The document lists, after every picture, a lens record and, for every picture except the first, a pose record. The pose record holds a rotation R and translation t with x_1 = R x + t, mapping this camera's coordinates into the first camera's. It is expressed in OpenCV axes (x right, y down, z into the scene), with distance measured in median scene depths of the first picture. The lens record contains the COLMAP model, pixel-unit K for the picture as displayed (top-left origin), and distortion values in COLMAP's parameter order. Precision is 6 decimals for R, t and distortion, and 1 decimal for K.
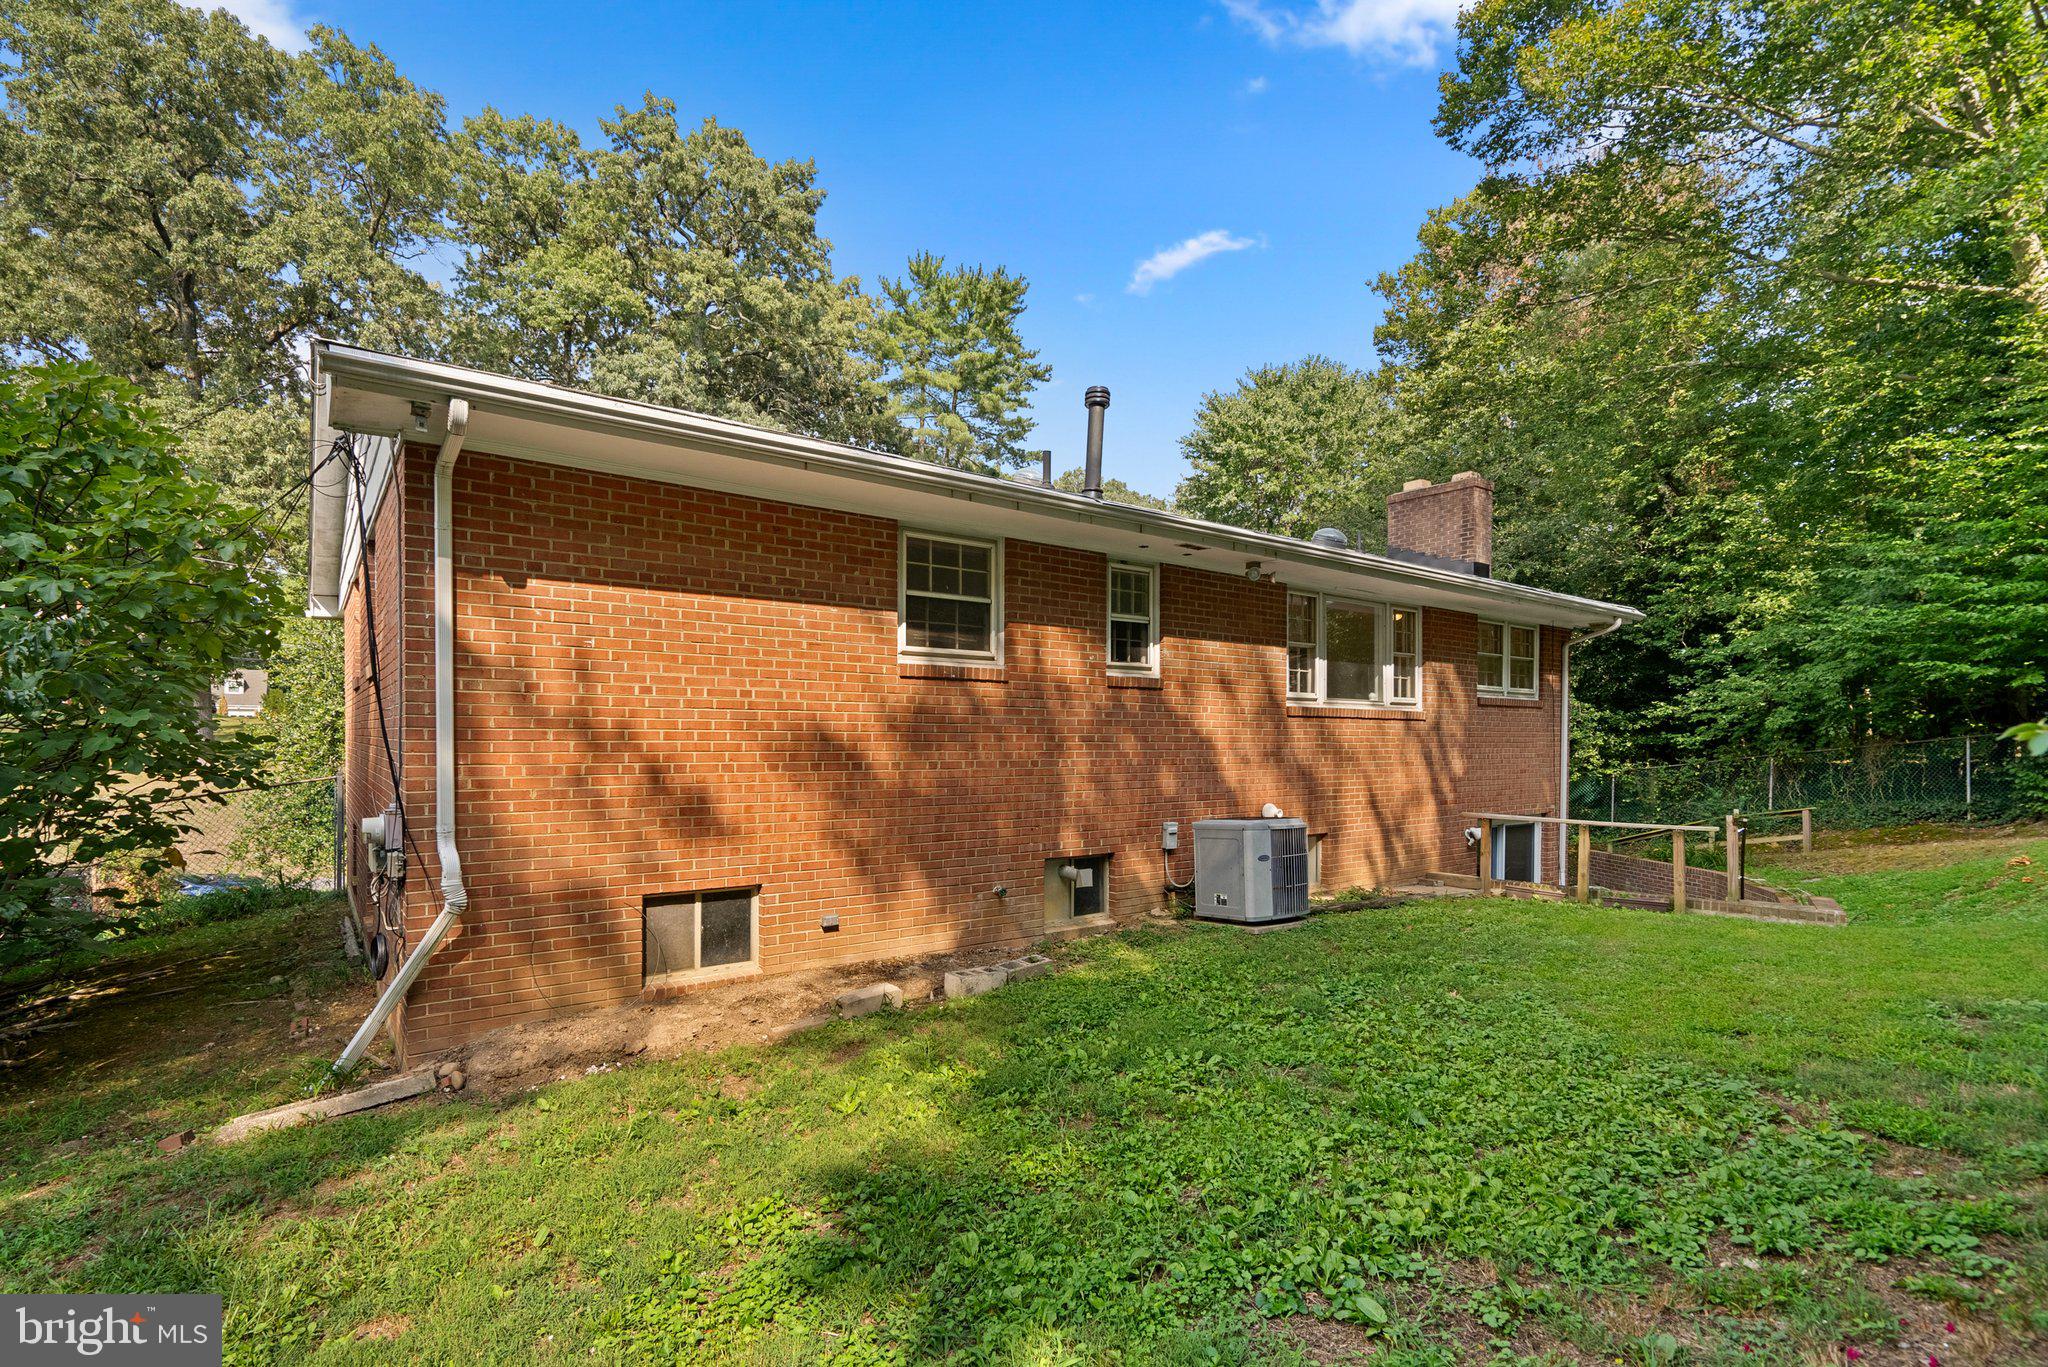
lens RADIAL K [[946.5, 0, 1040.8], [0, 946.5, 686.5], [0, 0, 1]] dist [-0.001739, -0.001973]
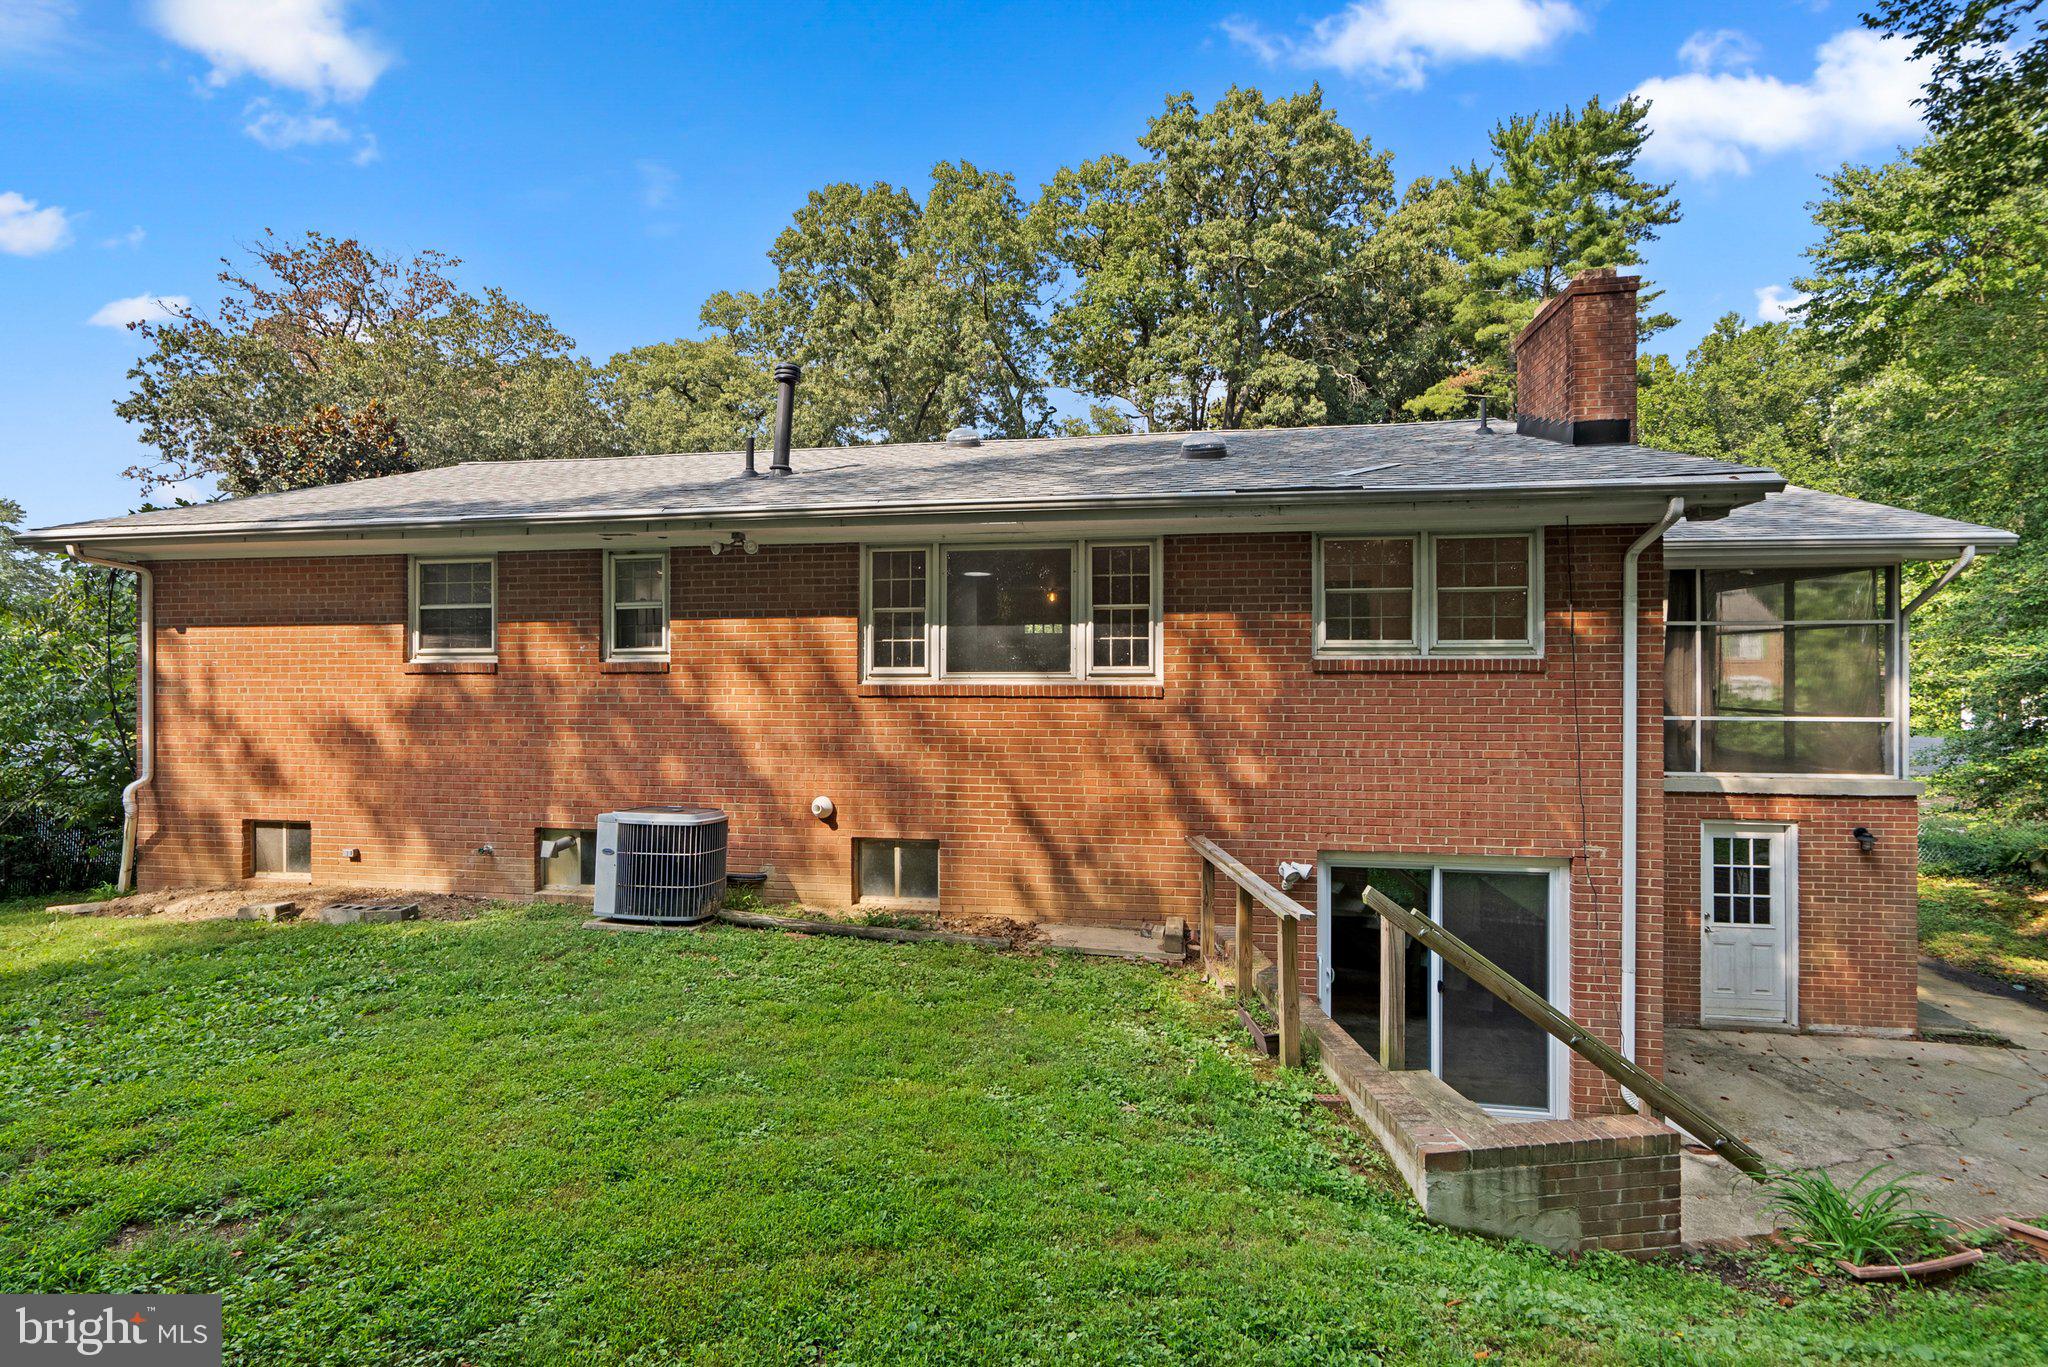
lens RADIAL K [[946.5, 0, 1038.6], [0, 946.5, 680.0], [0, 0, 1]] dist [-0.001739, -0.001973]
pose [[0.672084, -0.010703, -0.740397, 1.223848], [0.039957, 0.998963, 0.021829, 0.003124], [0.739396, -0.044255, 0.671815, 0.689694]]
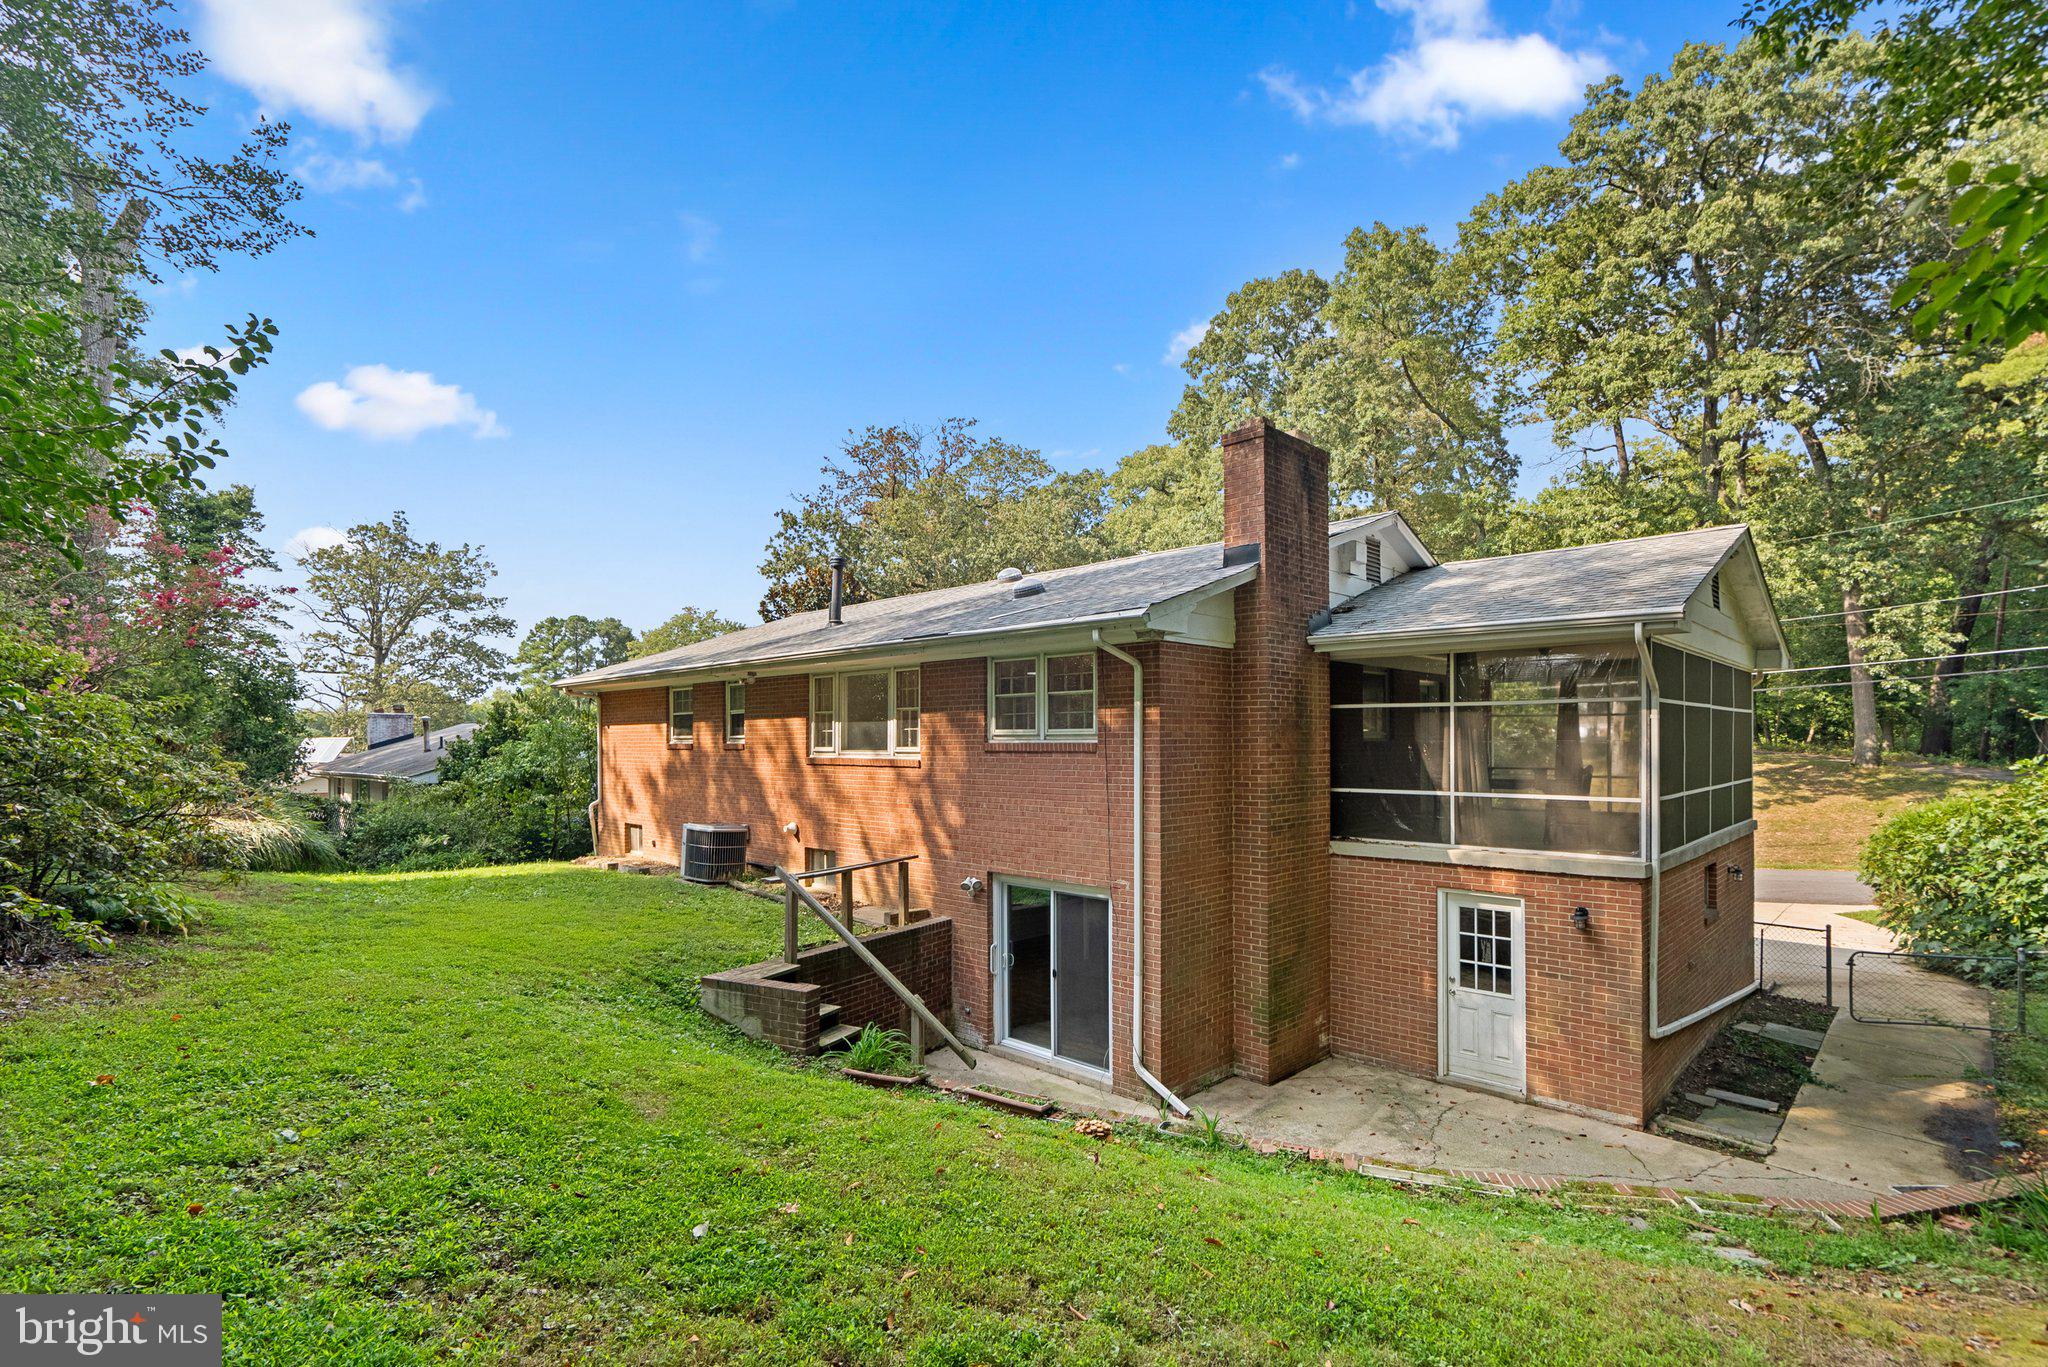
lens RADIAL K [[946.5, 0, 1020.1], [0, 946.5, 754.2], [0, 0, 1]] dist [-0.001739, -0.001973]
pose [[0.137641, -0.001599, -0.990481, 2.123208], [0.044696, 0.998990, 0.004598, 0.026798], [0.989473, -0.044904, 0.137573, 1.393959]]
